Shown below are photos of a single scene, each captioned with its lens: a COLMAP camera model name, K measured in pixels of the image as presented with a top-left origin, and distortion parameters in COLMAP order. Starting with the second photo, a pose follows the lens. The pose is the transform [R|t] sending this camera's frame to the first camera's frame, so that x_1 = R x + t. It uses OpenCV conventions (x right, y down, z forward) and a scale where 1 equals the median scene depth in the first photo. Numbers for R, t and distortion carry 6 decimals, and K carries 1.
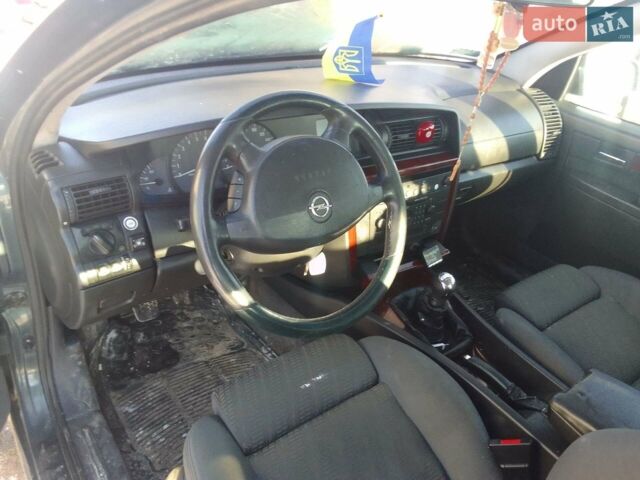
lens RADIAL K [[495.1, 0, 320.0], [0, 495.1, 240.0], [0, 0, 1]] dist [-0.002306, -0.002830]
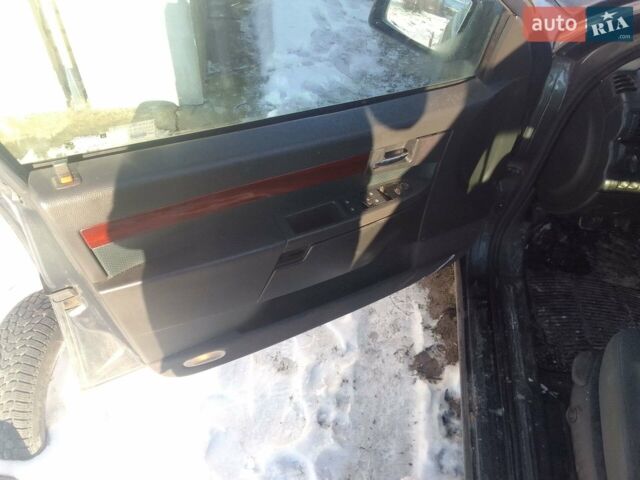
lens RADIAL K [[495.1, 0, 320.0], [0, 495.1, 240.0], [0, 0, 1]] dist [-0.002306, -0.002830]
pose [[0.706067, 0.445995, -0.550052, -0.163777], [-0.323818, 0.894128, 0.309316, 0.035615], [0.629771, -0.040282, 0.775736, -0.303305]]
